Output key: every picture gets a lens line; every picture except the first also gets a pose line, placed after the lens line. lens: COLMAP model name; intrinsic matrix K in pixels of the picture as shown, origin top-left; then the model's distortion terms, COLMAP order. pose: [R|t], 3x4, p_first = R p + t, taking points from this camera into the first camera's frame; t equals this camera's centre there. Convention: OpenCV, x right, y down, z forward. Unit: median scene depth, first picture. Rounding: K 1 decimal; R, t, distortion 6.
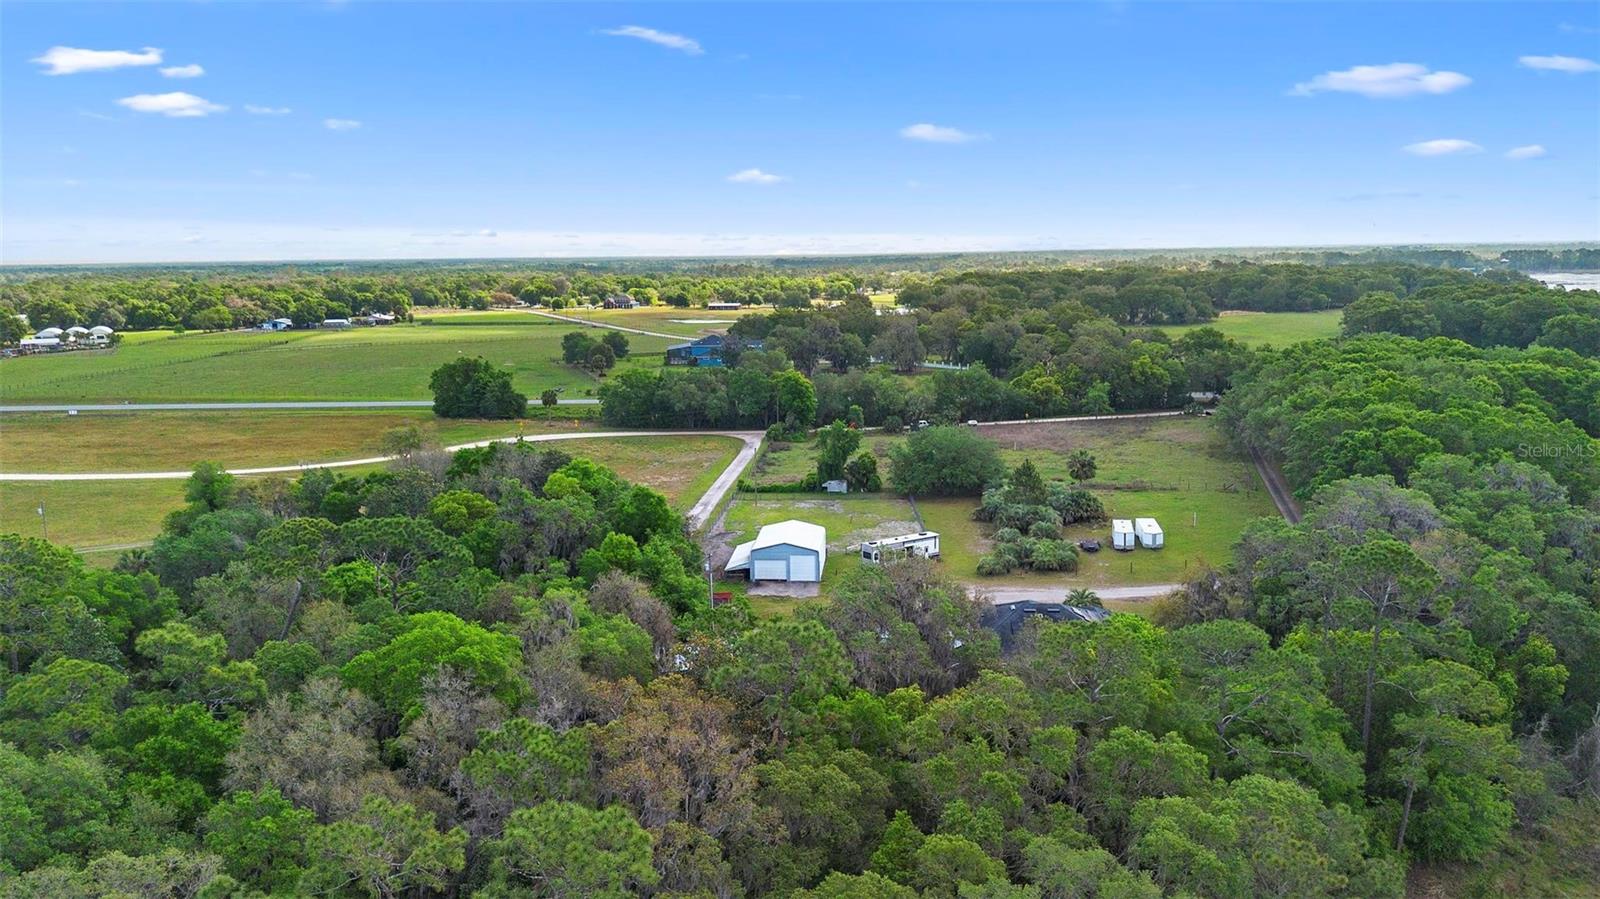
lens RADIAL K [[1100.7, 0, 800.0], [0, 1100.7, 449.5], [0, 0, 1]] dist [0.084846, -0.099473]
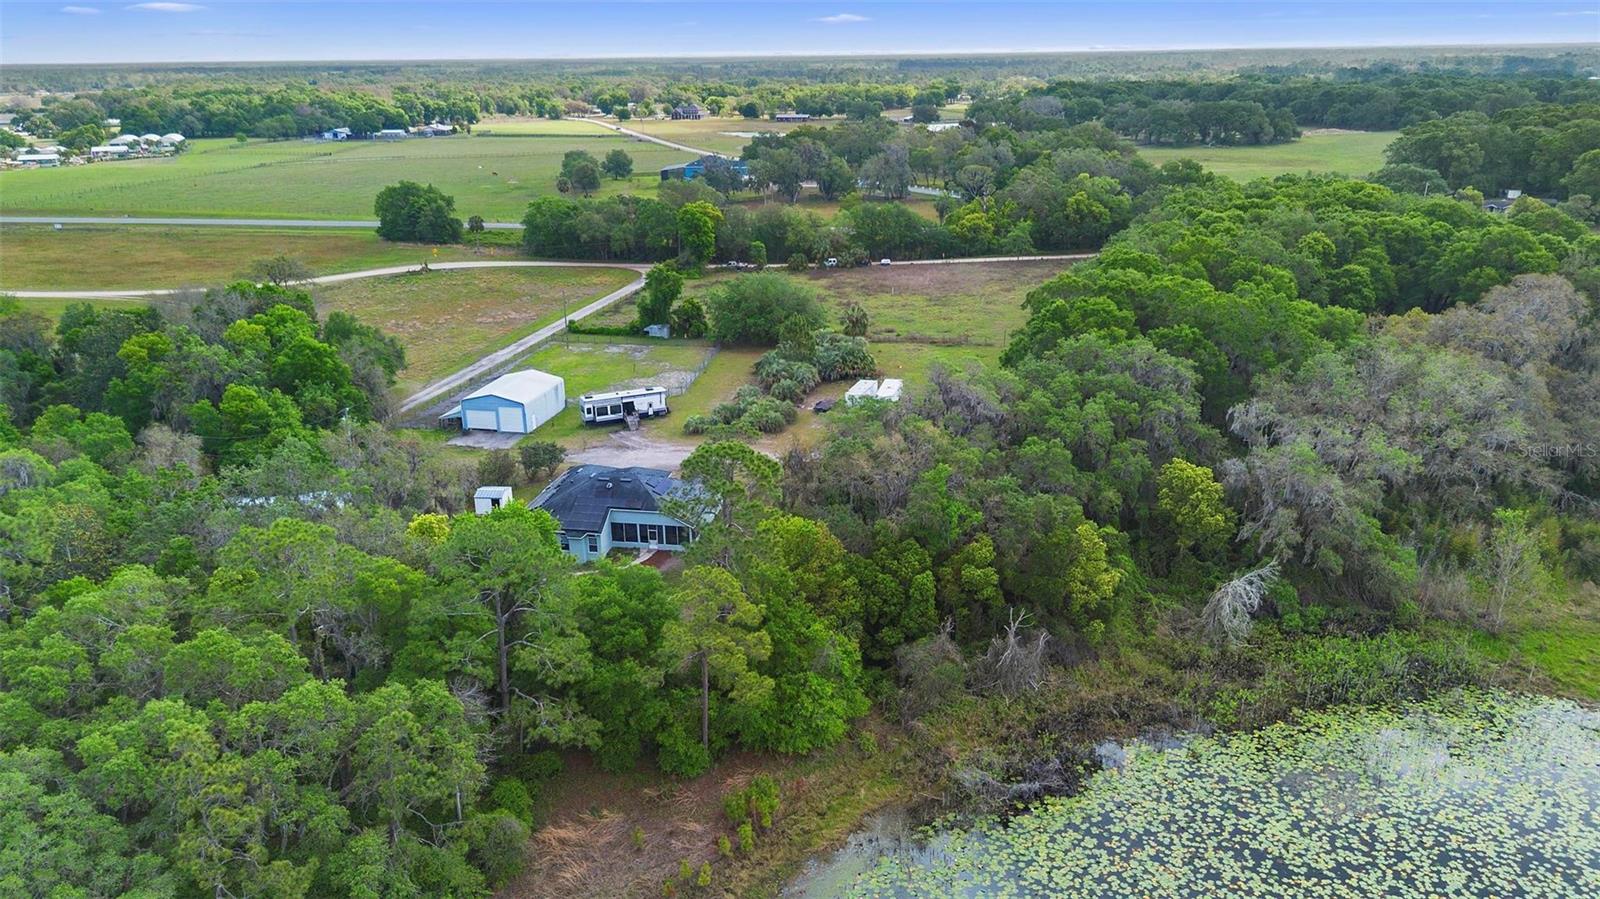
lens RADIAL K [[1100.7, 0, 800.0], [0, 1100.7, 449.5], [0, 0, 1]] dist [0.084846, -0.099473]
pose [[0.991349, 0.045953, -0.122947, 0.176030], [-0.024819, 0.985440, 0.168200, -0.019339], [0.128887, -0.163694, 0.978056, 0.016067]]
